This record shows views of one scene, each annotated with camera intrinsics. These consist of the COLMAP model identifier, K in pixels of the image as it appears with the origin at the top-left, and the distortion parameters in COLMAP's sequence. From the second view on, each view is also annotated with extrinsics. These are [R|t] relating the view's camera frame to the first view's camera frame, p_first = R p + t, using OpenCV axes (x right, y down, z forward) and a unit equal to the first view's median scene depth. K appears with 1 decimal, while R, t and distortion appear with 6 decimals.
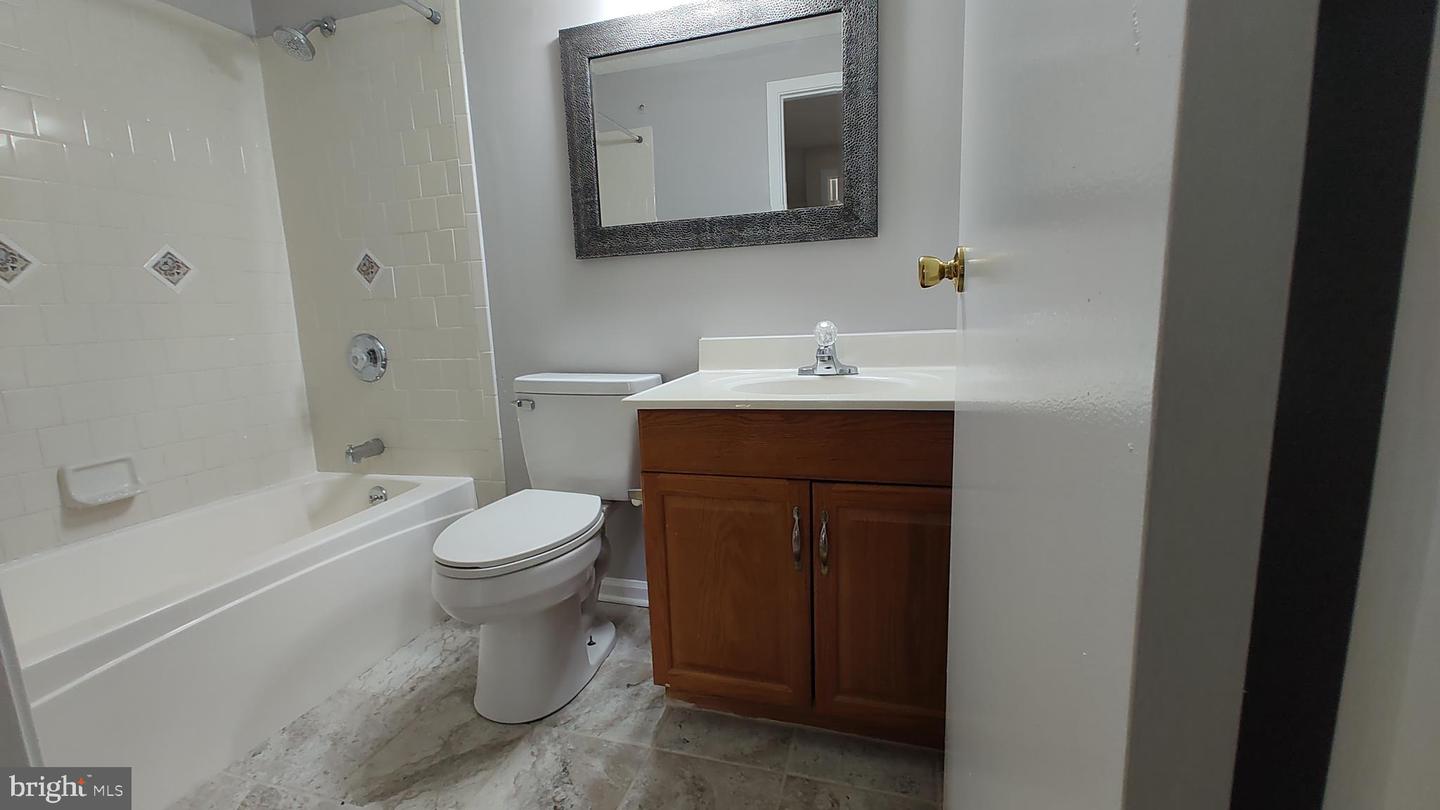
lens RADIAL K [[595.4, 0, 720.0], [0, 595.4, 405.0], [0, 0, 1]] dist [-0.002492, 0.007846]
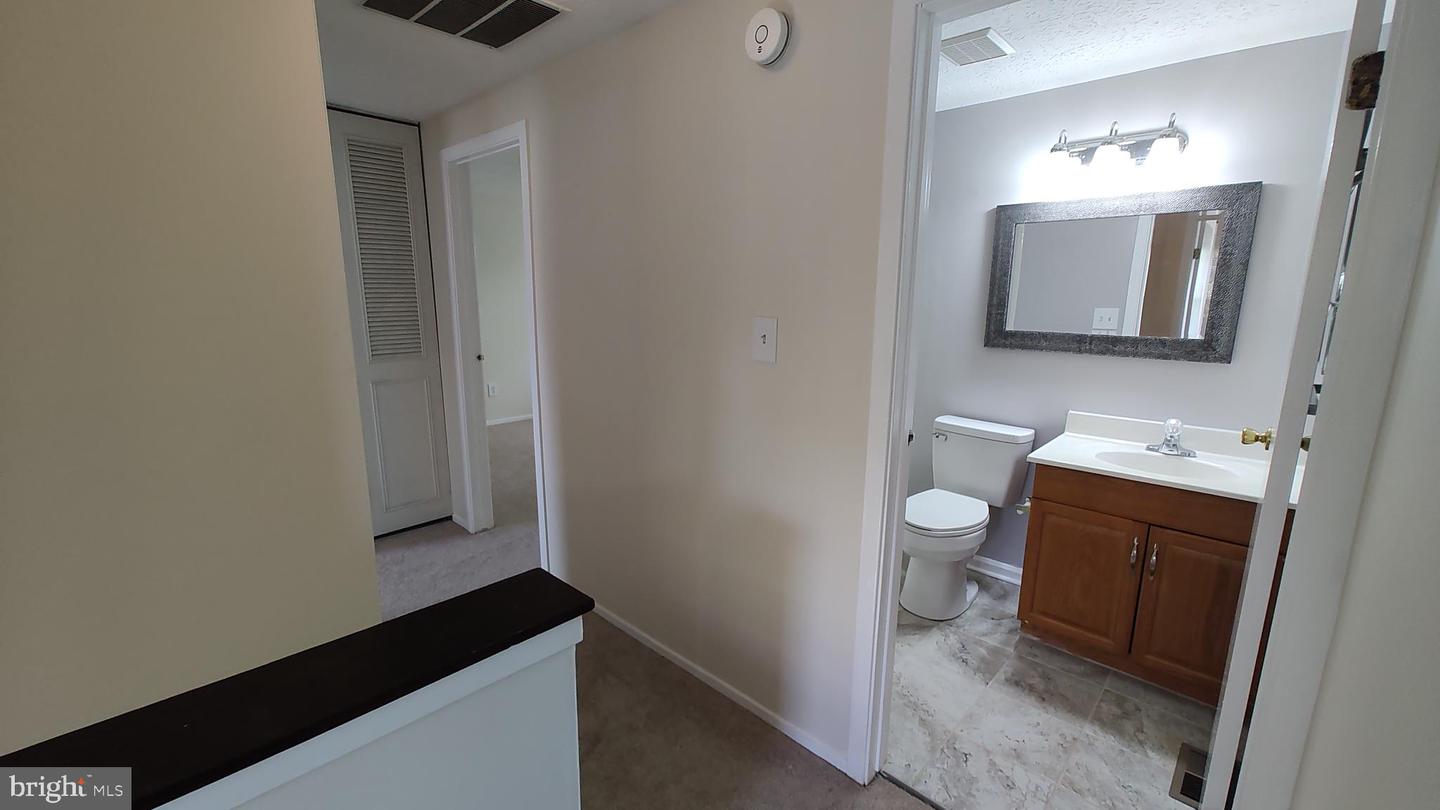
lens RADIAL K [[595.4, 0, 720.0], [0, 595.4, 405.0], [0, 0, 1]] dist [-0.002492, 0.007846]
pose [[0.893745, 0.135618, -0.427584, -0.195571], [-0.121662, 0.990760, 0.059943, -0.121053], [0.431762, -0.001553, 0.901986, -0.789942]]
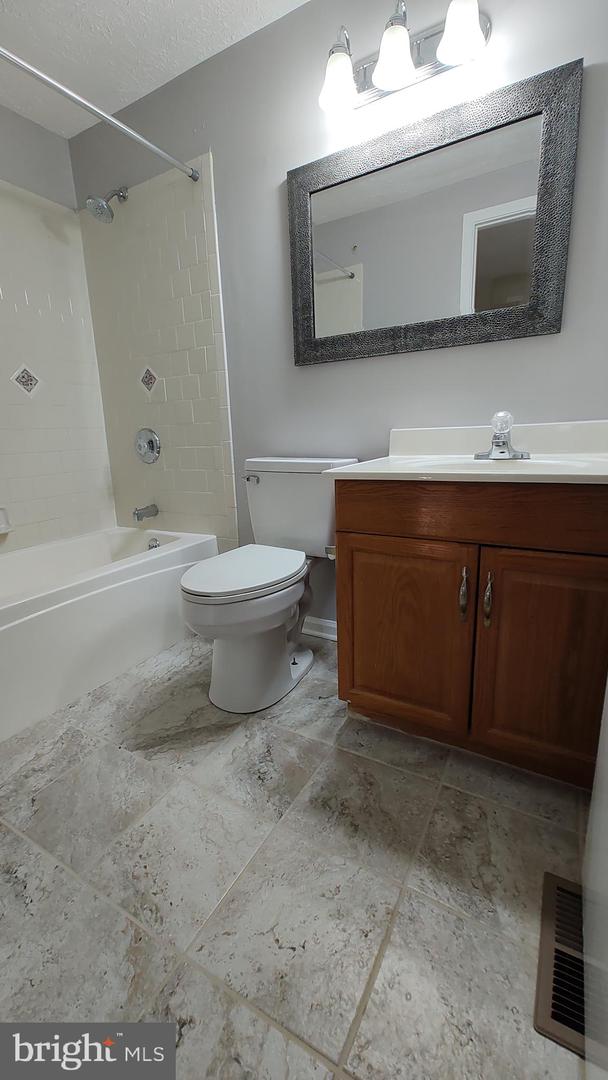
lens RADIAL K [[446.6, 0, 305.5], [0, 446.6, 536.8], [0, 0, 1]] dist [-0.002492, 0.007846]
pose [[0.973907, 0.055516, -0.220055, 0.009988], [-0.037727, 0.995731, 0.084236, 0.038800], [0.223792, -0.073736, 0.971844, 0.067836]]
